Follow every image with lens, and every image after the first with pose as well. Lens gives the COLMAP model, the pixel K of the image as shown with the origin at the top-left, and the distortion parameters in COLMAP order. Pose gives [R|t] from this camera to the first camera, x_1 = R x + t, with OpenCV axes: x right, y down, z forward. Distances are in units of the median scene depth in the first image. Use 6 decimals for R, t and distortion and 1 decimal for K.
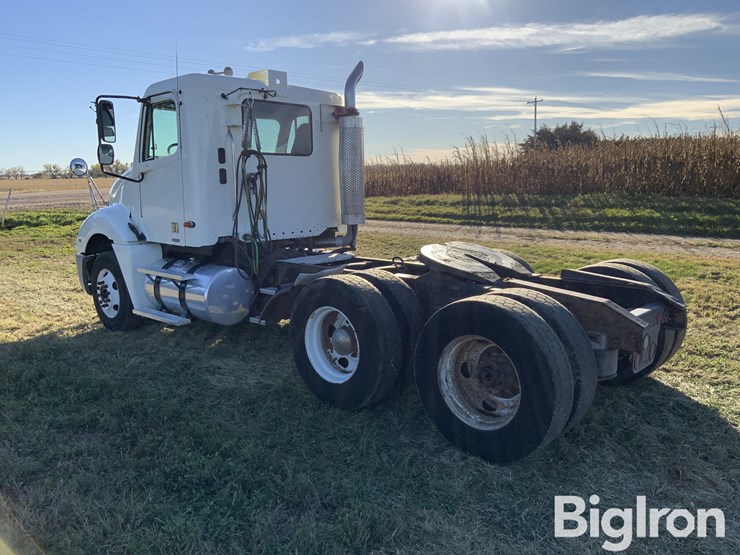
lens RADIAL K [[608.4, 0, 370.0], [0, 608.4, 277.5], [0, 0, 1]] dist [0.080979, -0.140392]
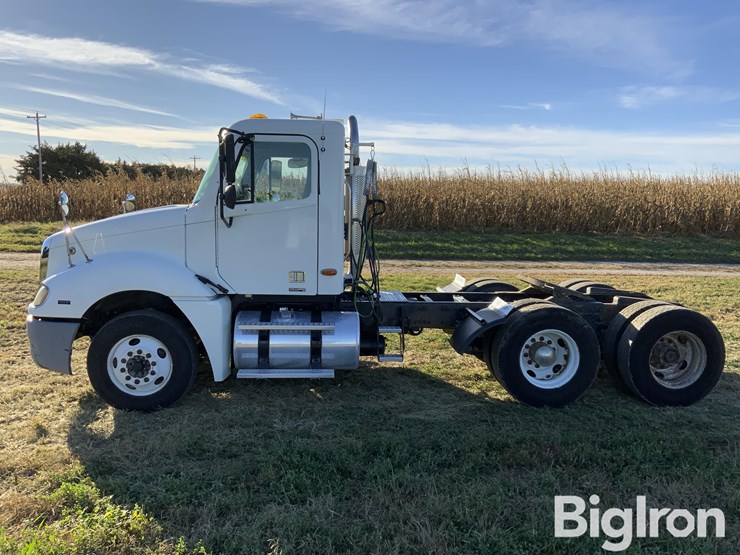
lens RADIAL K [[608.4, 0, 370.0], [0, 608.4, 277.5], [0, 0, 1]] dist [0.080979, -0.140392]
pose [[0.660296, -0.061750, 0.748463, -0.098331], [0.087288, 0.996170, 0.005181, -0.007812], [-0.745916, 0.061911, 0.663157, 0.030536]]
